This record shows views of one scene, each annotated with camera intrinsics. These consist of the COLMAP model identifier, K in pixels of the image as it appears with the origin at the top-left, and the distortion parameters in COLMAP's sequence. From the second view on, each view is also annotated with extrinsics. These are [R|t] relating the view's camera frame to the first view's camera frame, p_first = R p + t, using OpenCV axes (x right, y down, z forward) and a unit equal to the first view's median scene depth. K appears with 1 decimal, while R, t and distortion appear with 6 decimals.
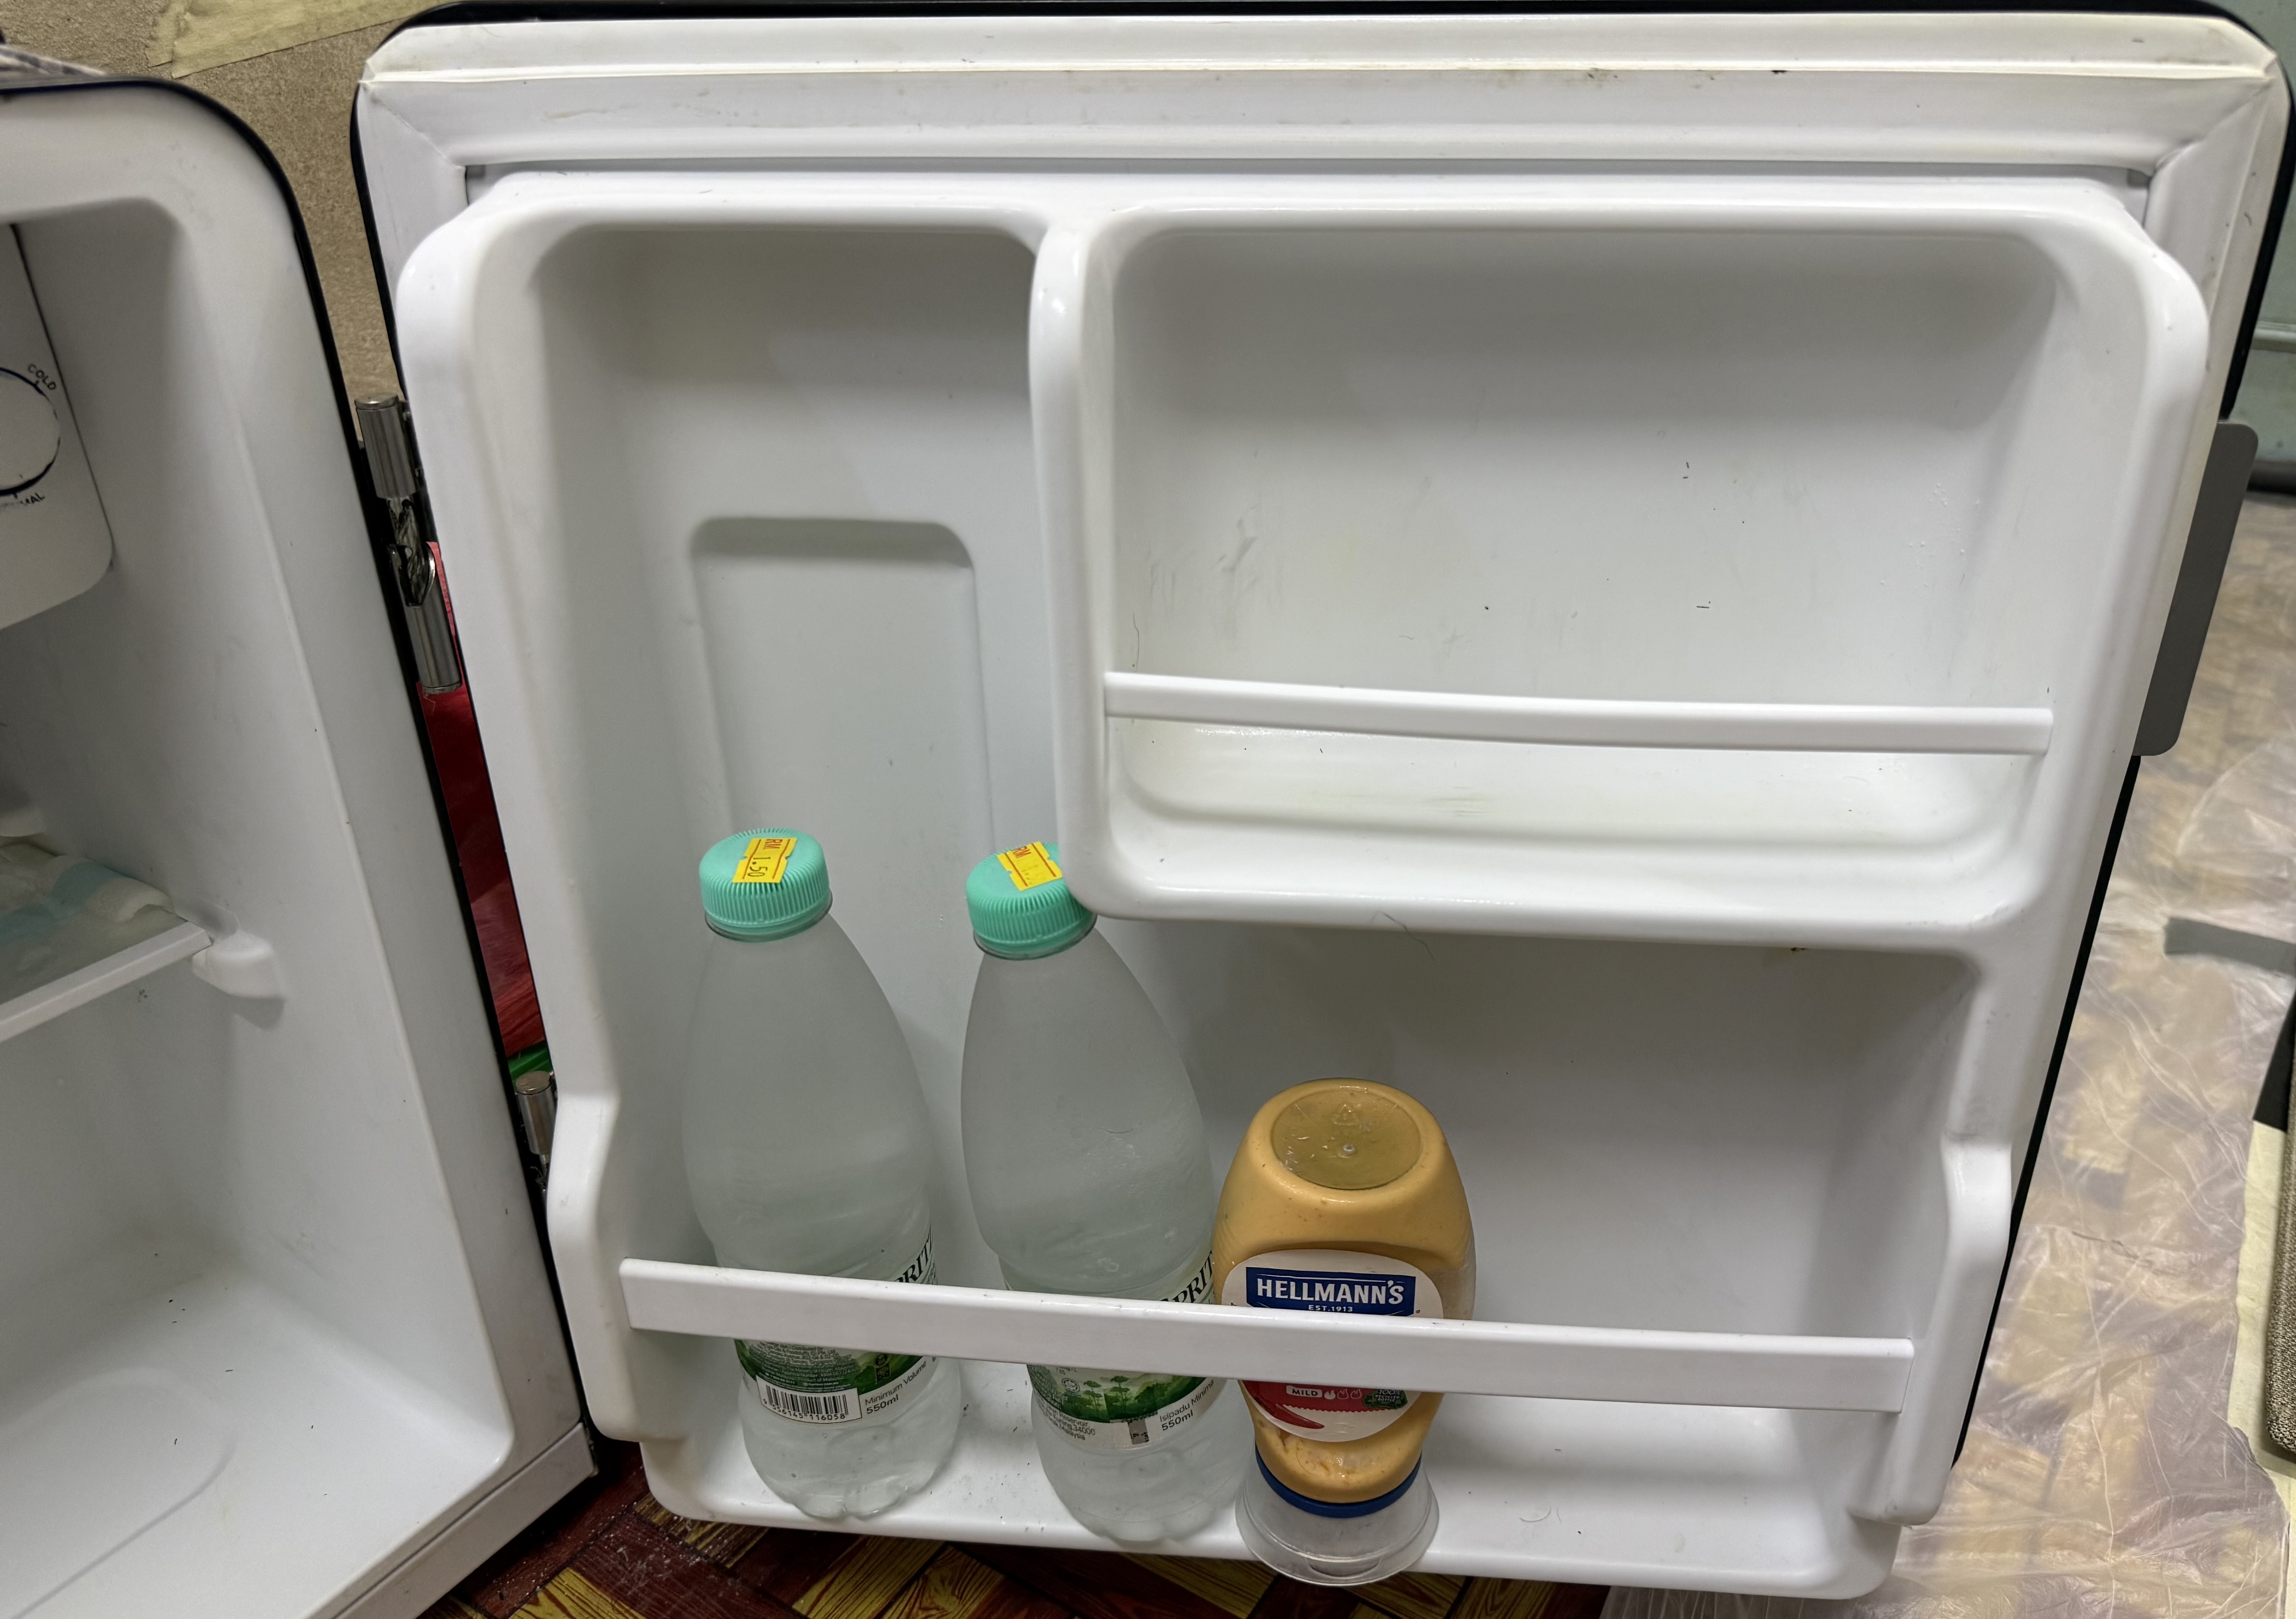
lens RADIAL K [[1784.5, 0, 1149.0], [0, 1784.5, 860.5], [0, 0, 1]] dist [-0.011652, 0.001190]
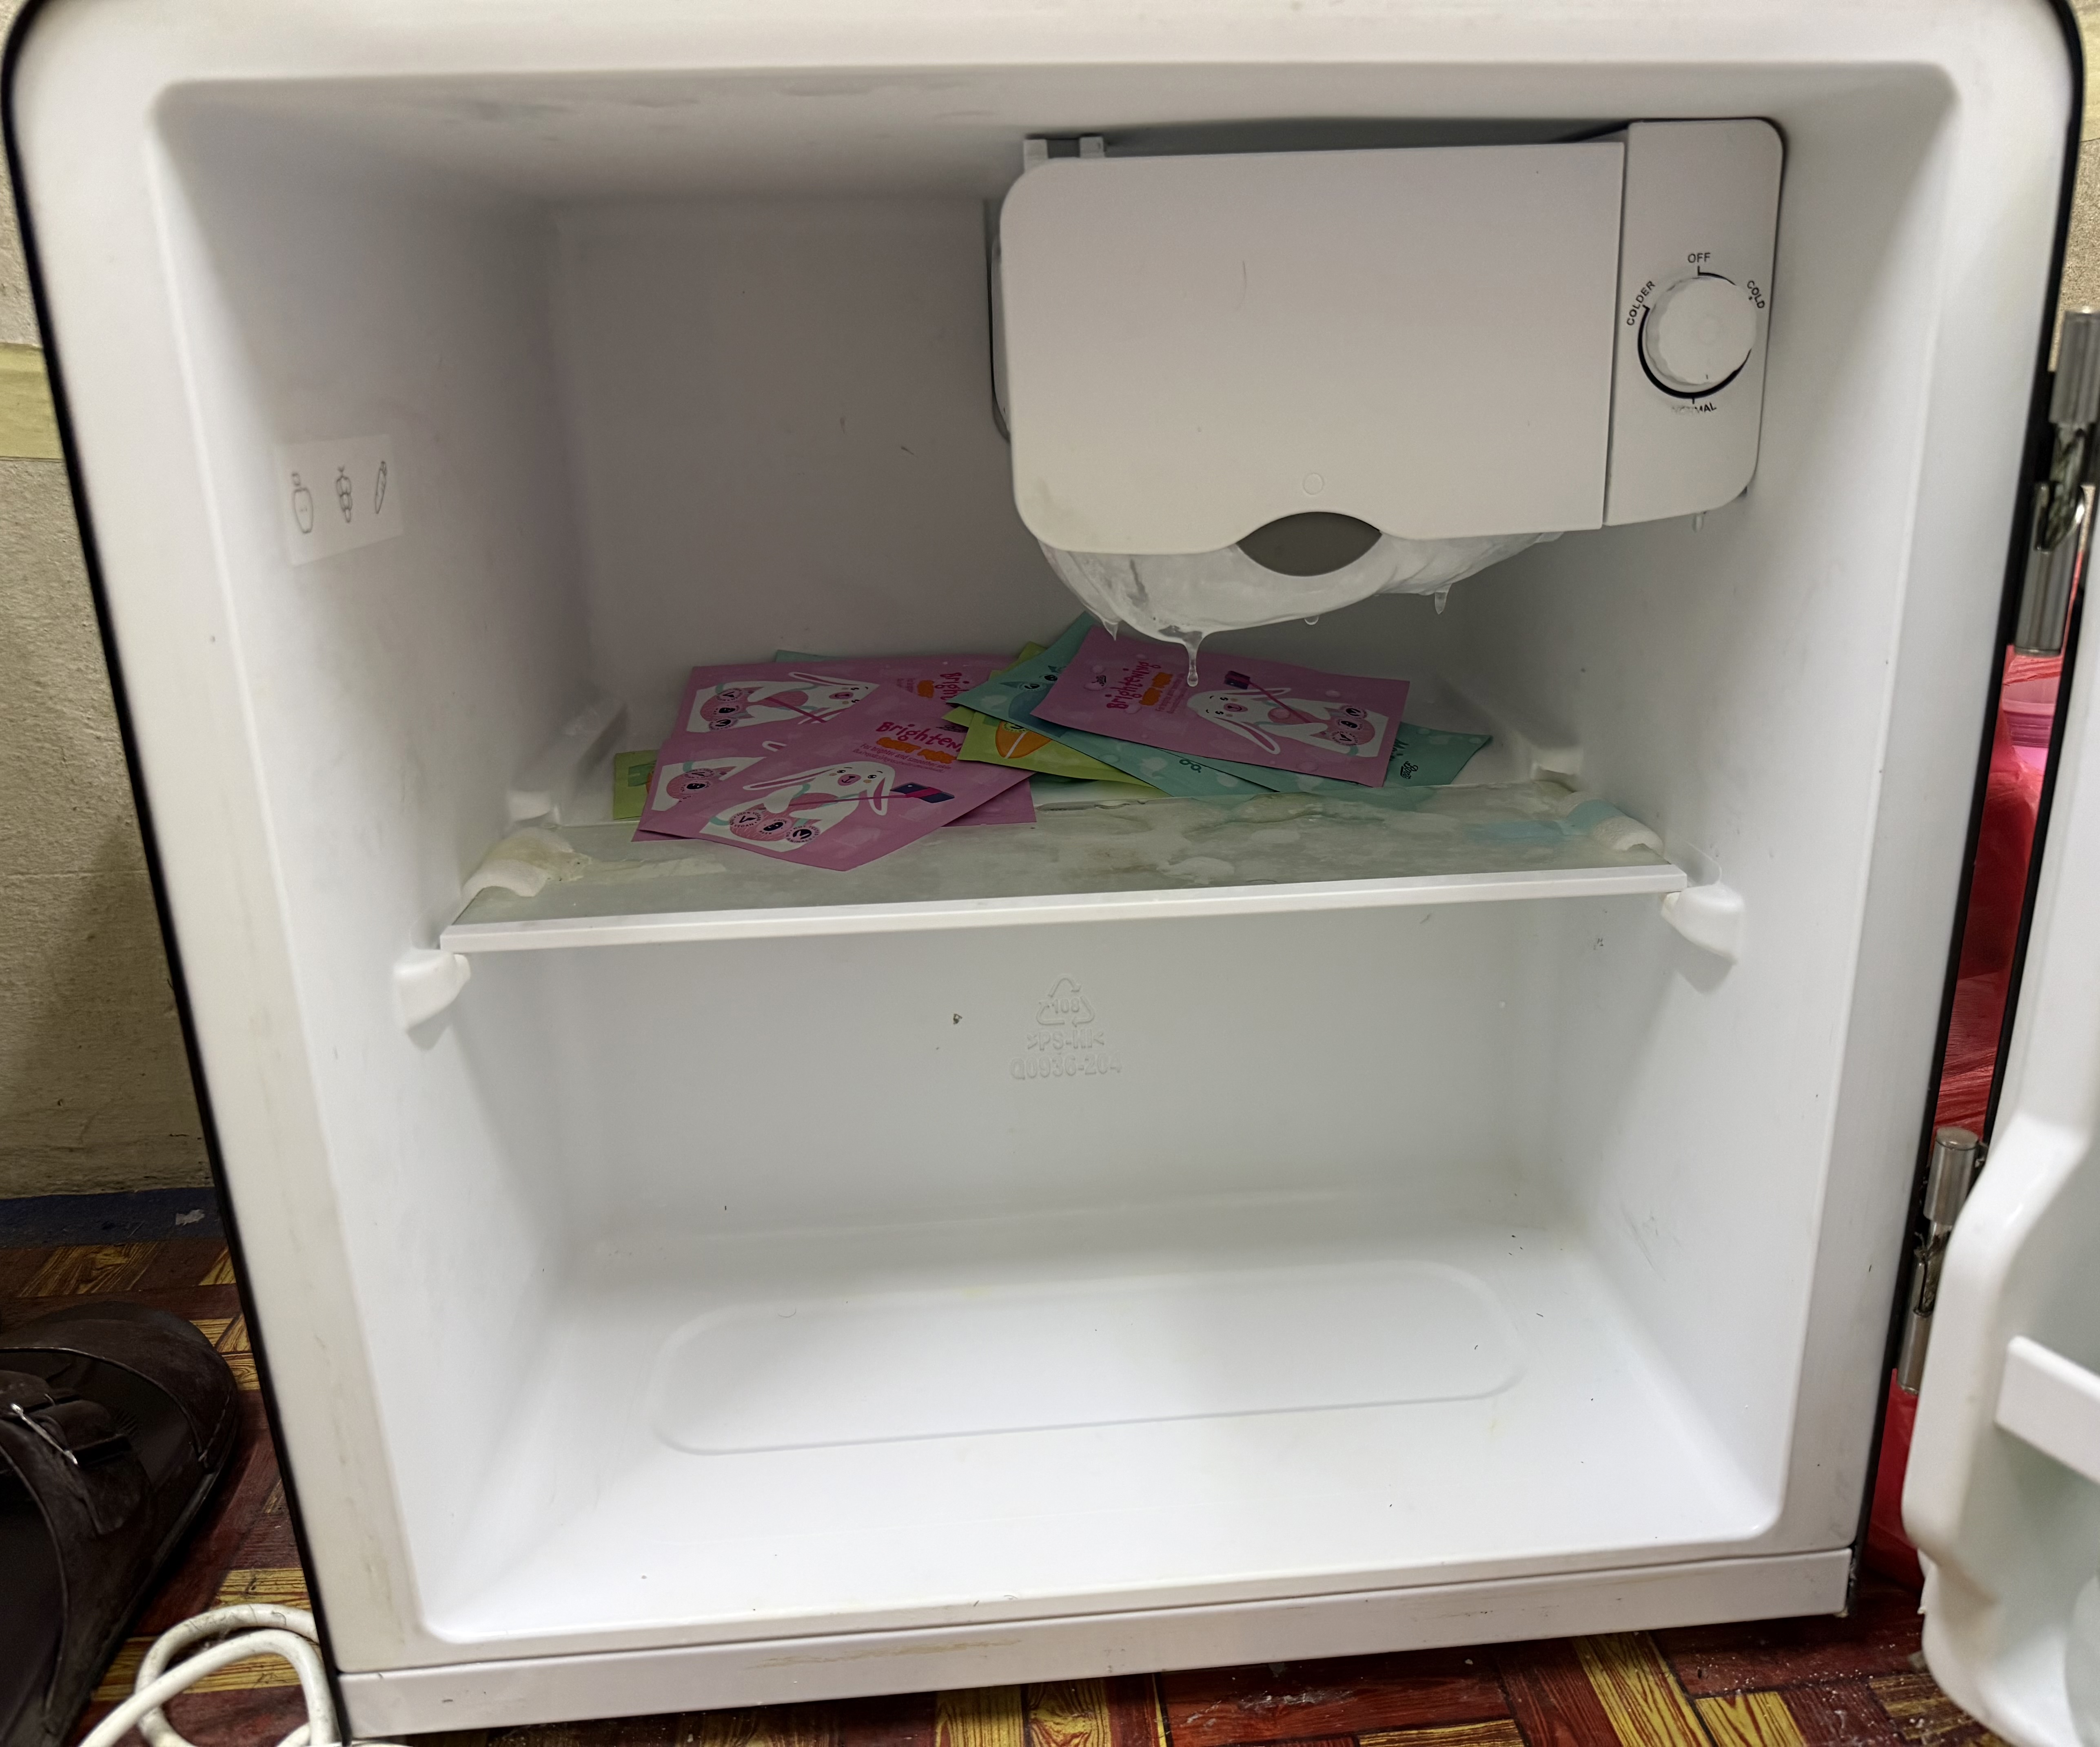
lens RADIAL K [[1618.6, 0, 1050.0], [0, 1618.6, 873.5], [0, 0, 1]] dist [-0.015701, -0.009172]
pose [[0.627053, 0.243677, -0.739883, -0.075106], [-0.357838, 0.933774, 0.004265, 0.176117], [0.691922, 0.262084, 0.672722, 0.124013]]
